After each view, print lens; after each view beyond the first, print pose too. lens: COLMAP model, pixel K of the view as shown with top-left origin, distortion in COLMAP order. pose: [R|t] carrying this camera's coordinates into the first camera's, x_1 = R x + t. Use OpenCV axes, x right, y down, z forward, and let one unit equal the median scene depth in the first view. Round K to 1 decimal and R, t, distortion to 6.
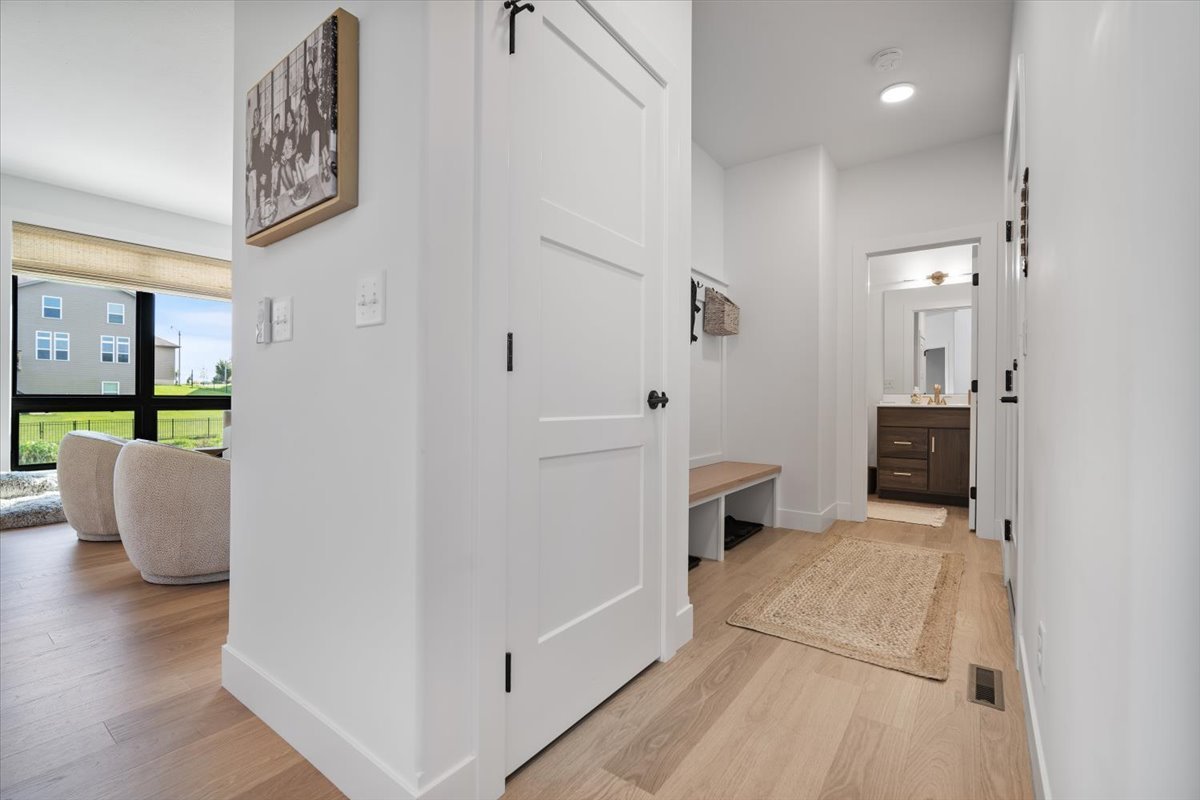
lens RADIAL K [[520.6, 0, 594.6], [0, 520.6, 400.1], [0, 0, 1]] dist [-0.008241, -0.000101]
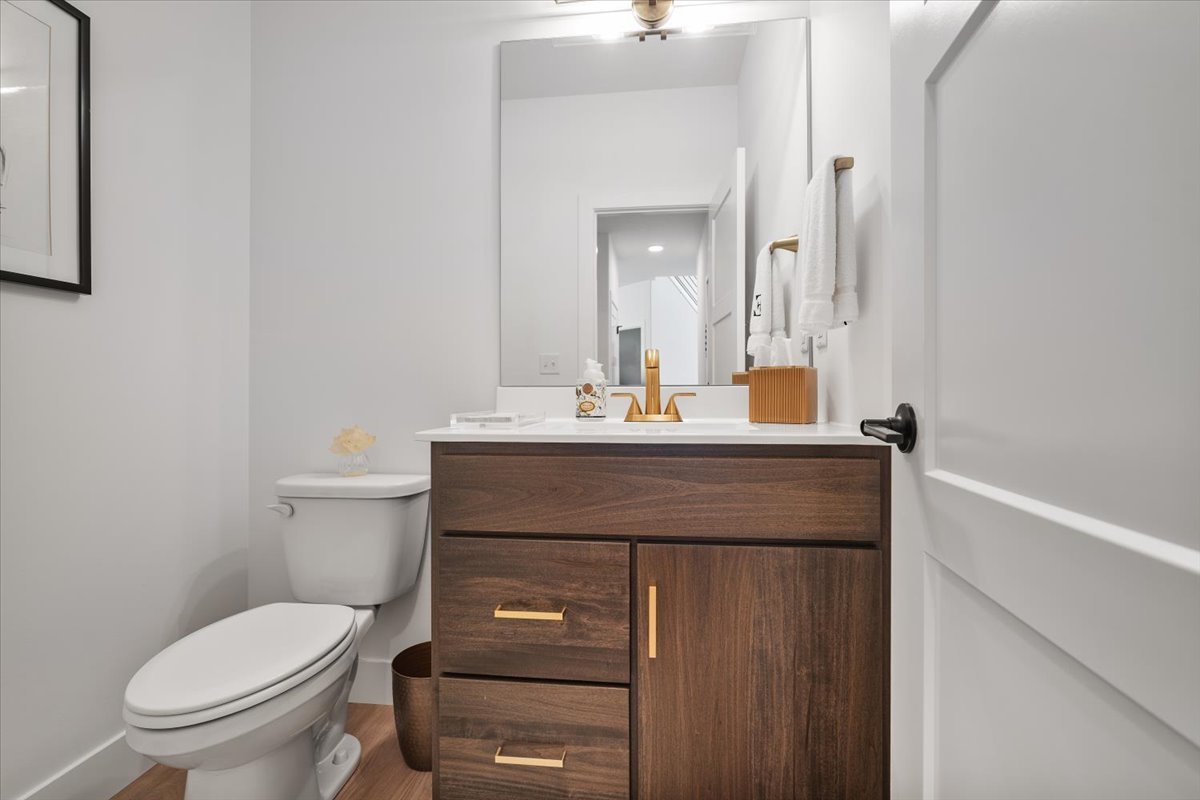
lens RADIAL K [[520.6, 0, 600.5], [0, 520.6, 398.7], [0, 0, 1]] dist [-0.008241, -0.000101]
pose [[0.860947, -0.005512, 0.508665, 0.504124], [0.004609, 0.999985, 0.003035, -0.005606], [-0.508674, -0.000268, 0.860959, 0.792399]]
